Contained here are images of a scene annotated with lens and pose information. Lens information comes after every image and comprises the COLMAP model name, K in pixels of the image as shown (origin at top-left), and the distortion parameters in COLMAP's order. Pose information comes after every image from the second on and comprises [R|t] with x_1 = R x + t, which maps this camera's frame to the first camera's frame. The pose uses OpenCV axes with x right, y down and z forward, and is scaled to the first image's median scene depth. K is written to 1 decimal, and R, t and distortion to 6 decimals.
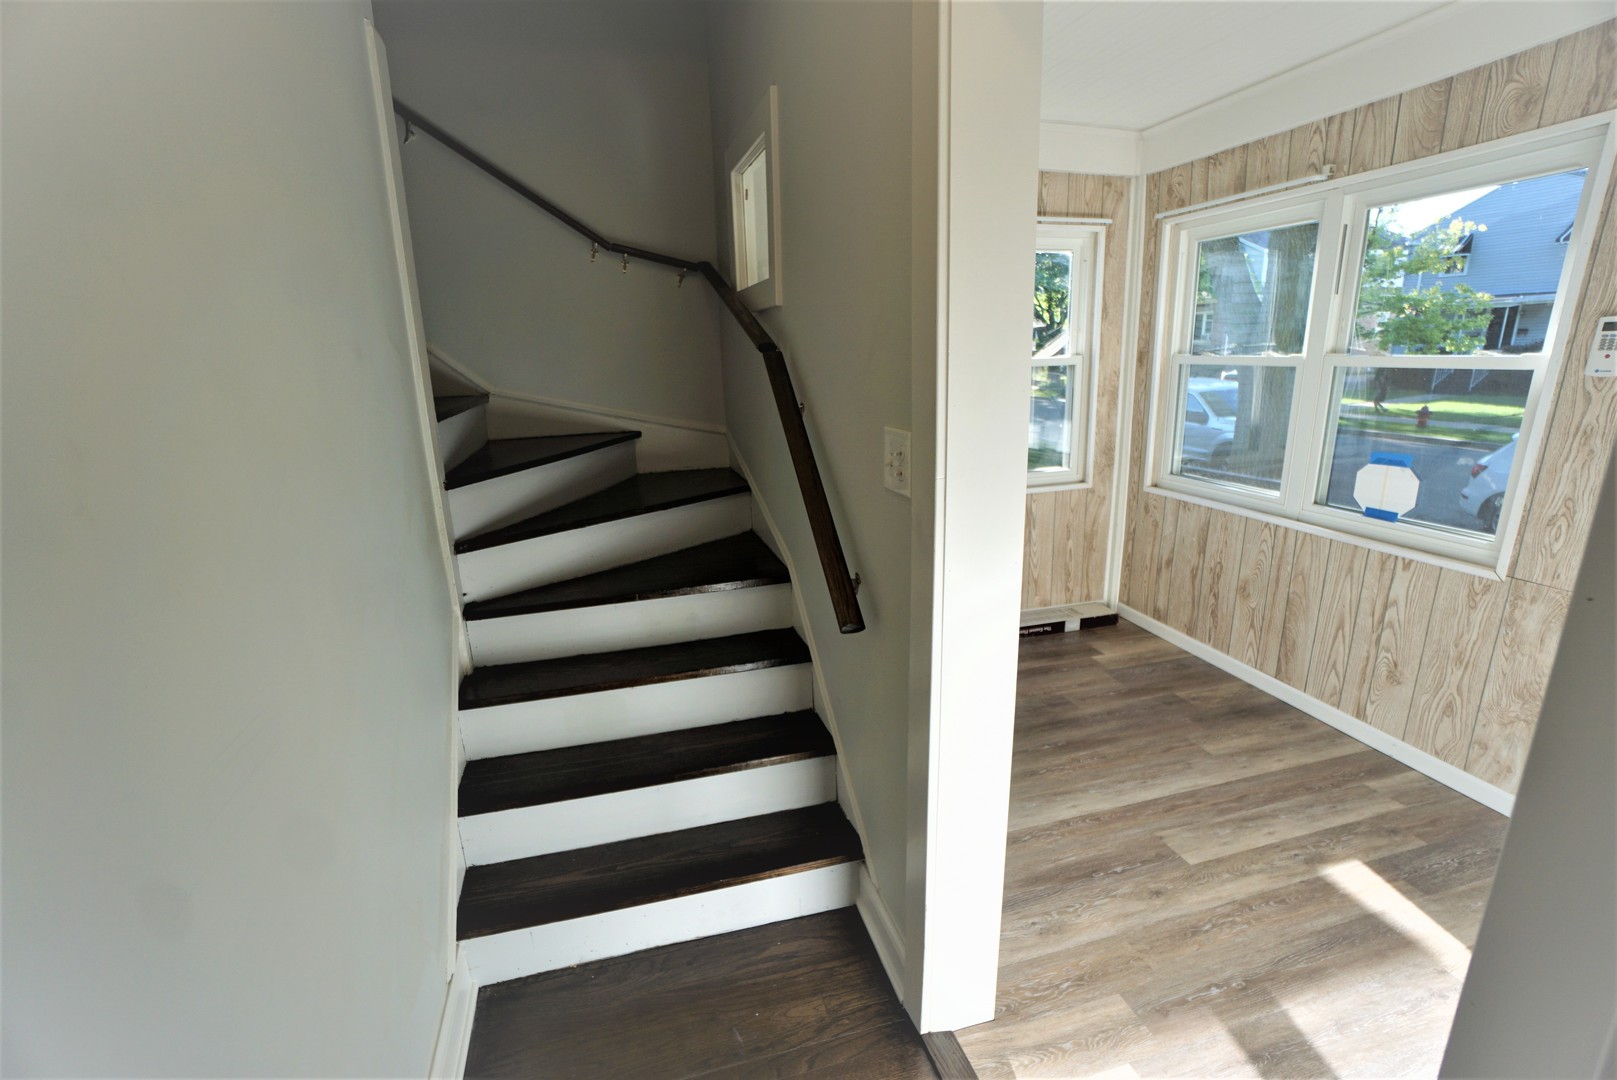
lens RADIAL K [[712.7, 0, 793.3], [0, 712.7, 543.0], [0, 0, 1]] dist [-0.063476, 0.022675]
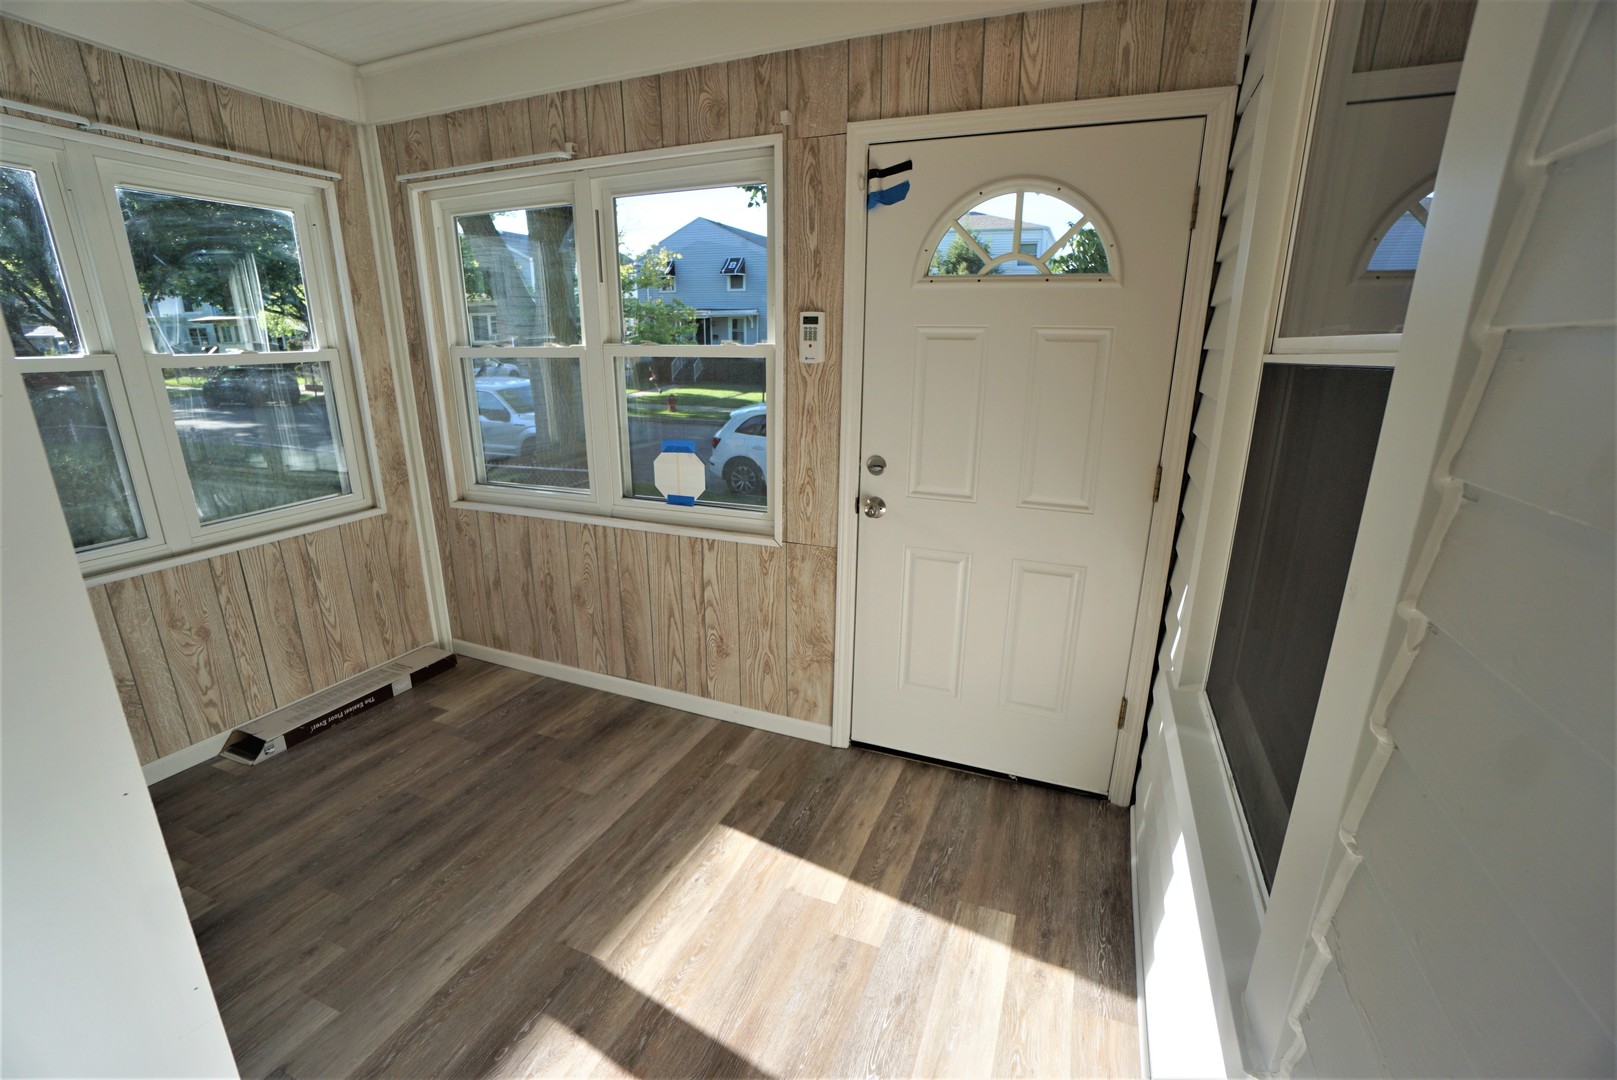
lens RADIAL K [[712.7, 0, 793.3], [0, 712.7, 543.0], [0, 0, 1]] dist [-0.063476, 0.022675]
pose [[0.617023, -0.186258, 0.764585, 0.114833], [0.187306, 0.978424, 0.087195, -0.034191], [-0.764329, 0.089410, 0.638597, 0.170704]]
